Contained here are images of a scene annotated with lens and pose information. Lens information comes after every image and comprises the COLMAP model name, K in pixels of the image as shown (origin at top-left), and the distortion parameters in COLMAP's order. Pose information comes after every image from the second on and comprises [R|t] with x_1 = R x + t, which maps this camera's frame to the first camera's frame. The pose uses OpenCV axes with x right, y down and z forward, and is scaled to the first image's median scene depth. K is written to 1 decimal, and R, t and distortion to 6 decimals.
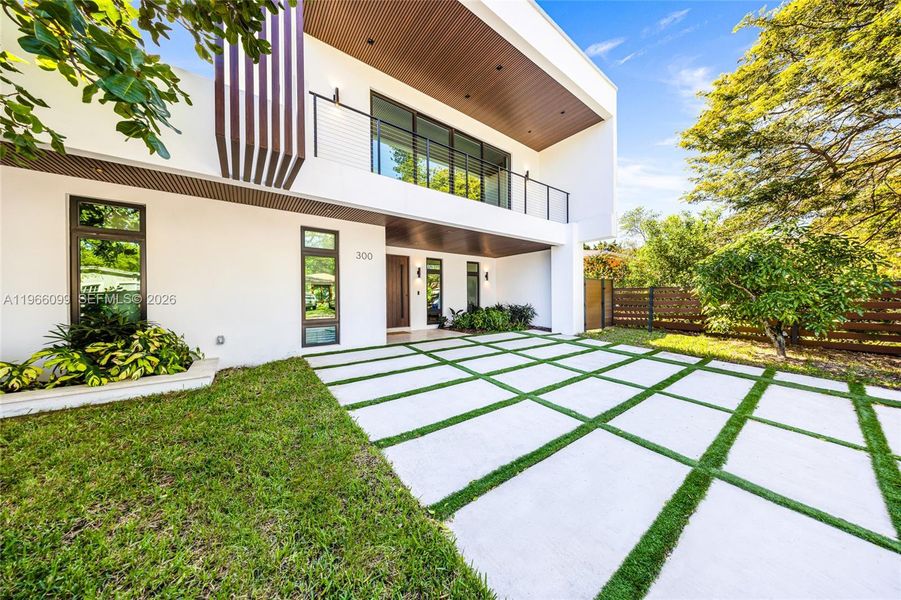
lens RADIAL K [[276.9, 0, 449.6], [0, 276.9, 297.1], [0, 0, 1]] dist [0.000737, -0.002538]
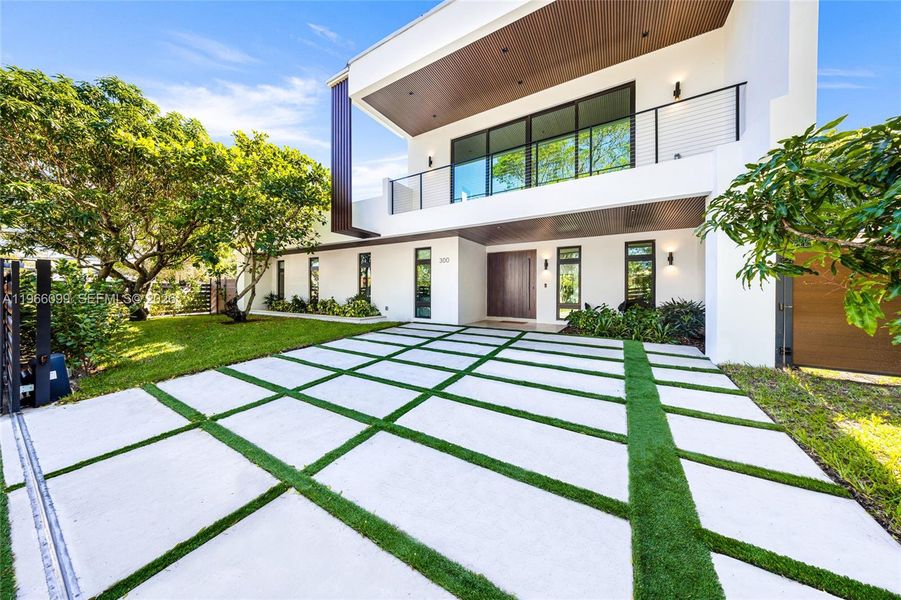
lens RADIAL K [[285.6, 0, 447.9], [0, 285.6, 290.2], [0, 0, 1]] dist [0.001545, 0.000025]
pose [[0.365075, 0.005184, -0.930964, 0.701624], [-0.005753, 0.999978, 0.003312, 0.001173], [0.930960, 0.004146, 0.365097, 0.309614]]
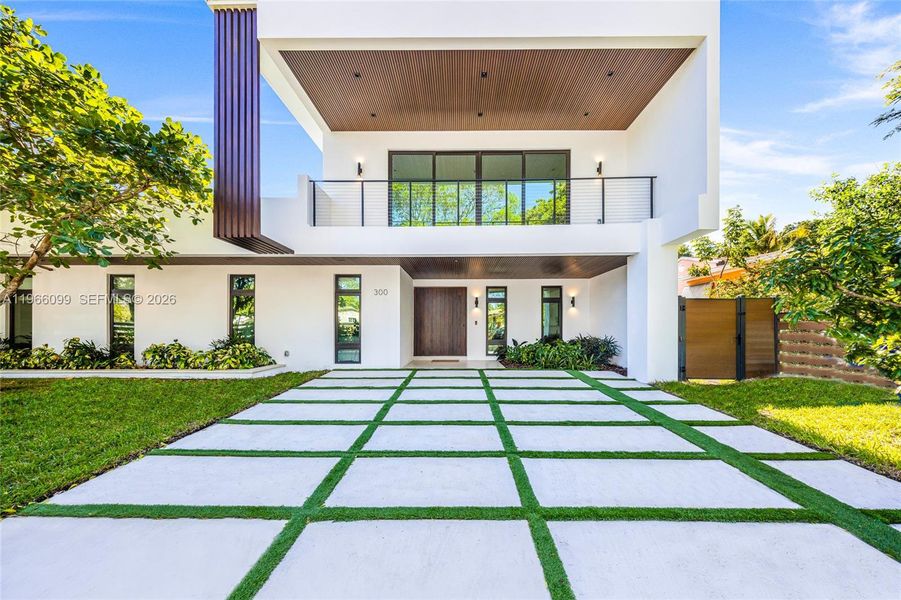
lens RADIAL K [[291.5, 0, 459.9], [0, 291.5, 326.9], [0, 0, 1]] dist [-0.000440, -0.000033]
pose [[0.798586, 0.002306, -0.601877, 0.471287], [-0.002901, 0.999996, -0.000018, -0.000174], [0.601874, 0.001761, 0.798589, 0.128854]]
